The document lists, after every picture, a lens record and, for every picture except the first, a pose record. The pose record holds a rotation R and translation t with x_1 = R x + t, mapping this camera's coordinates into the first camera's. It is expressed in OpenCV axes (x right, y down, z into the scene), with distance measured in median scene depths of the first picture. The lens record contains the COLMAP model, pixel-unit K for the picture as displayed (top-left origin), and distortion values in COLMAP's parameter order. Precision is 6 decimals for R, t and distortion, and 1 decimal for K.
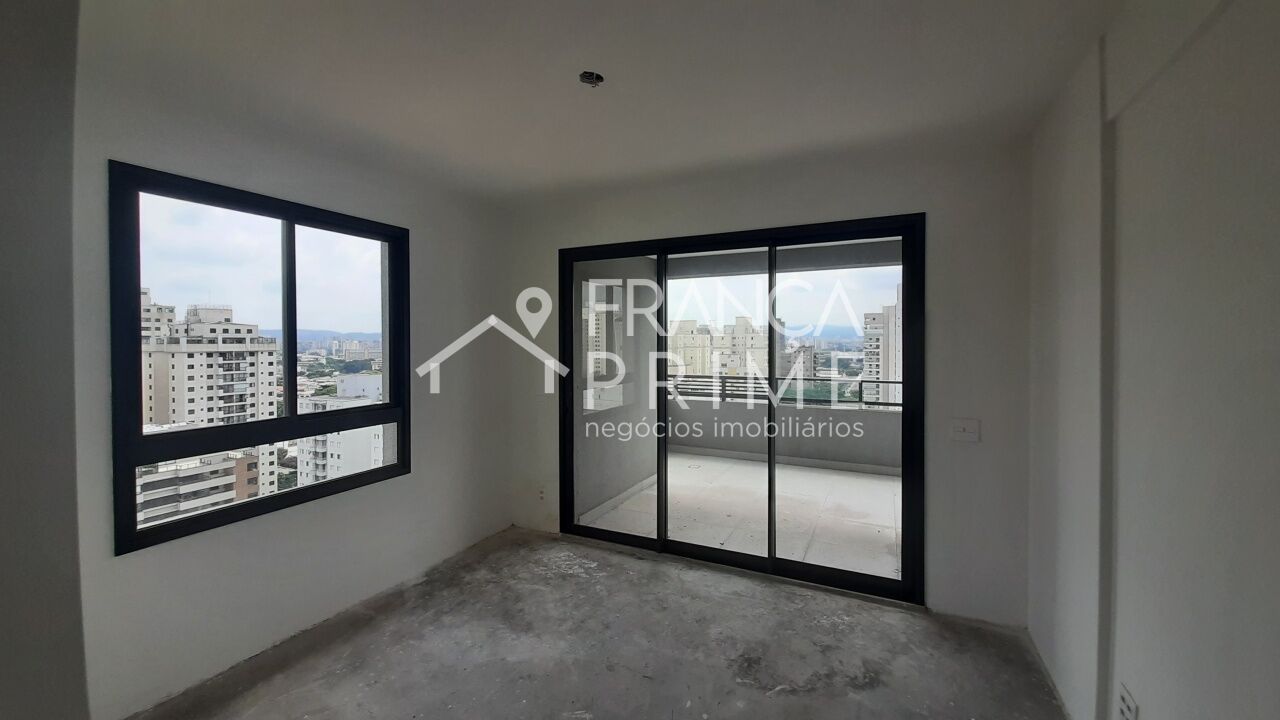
lens RADIAL K [[503.4, 0, 627.3], [0, 503.4, 351.9], [0, 0, 1]] dist [0.000568, -0.001305]
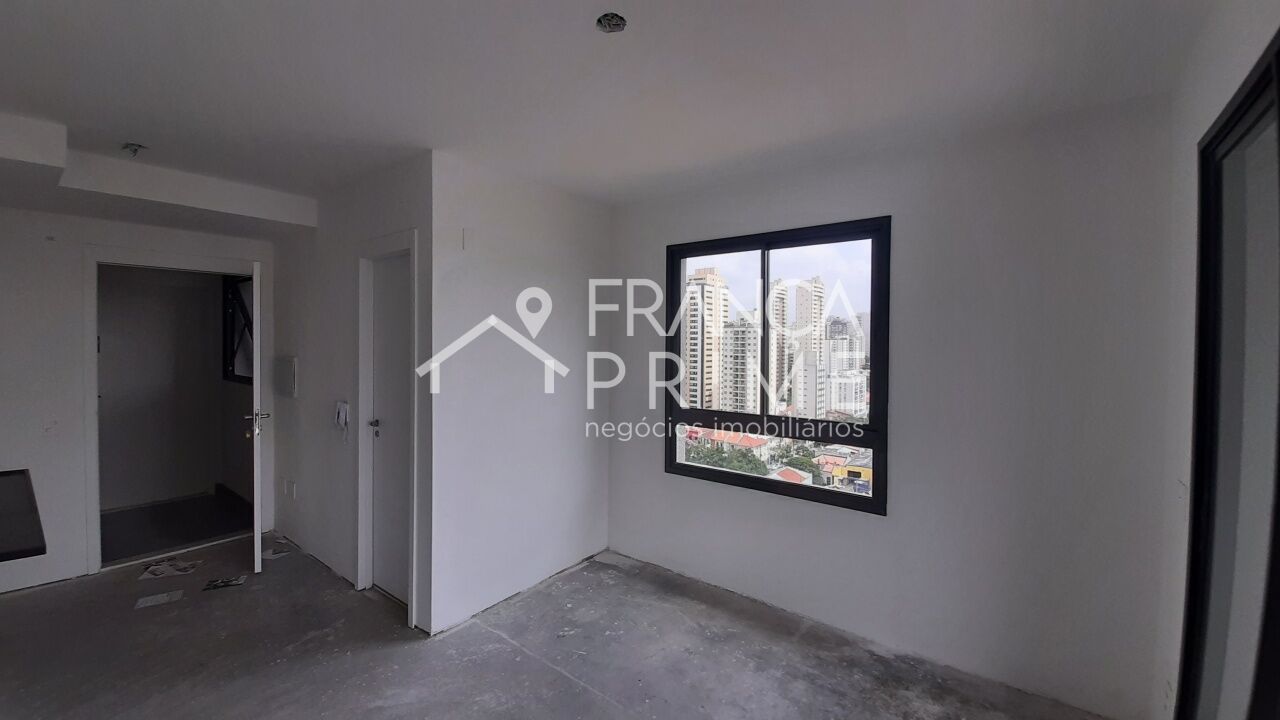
lens RADIAL K [[503.4, 0, 647.0], [0, 503.4, 352.7], [0, 0, 1]] dist [0.000568, -0.001305]
pose [[-0.186546, 0.020635, -0.982230, 0.526411], [-0.031263, 0.999148, 0.026928, -0.039267], [0.981949, 0.035731, -0.185742, 0.929619]]
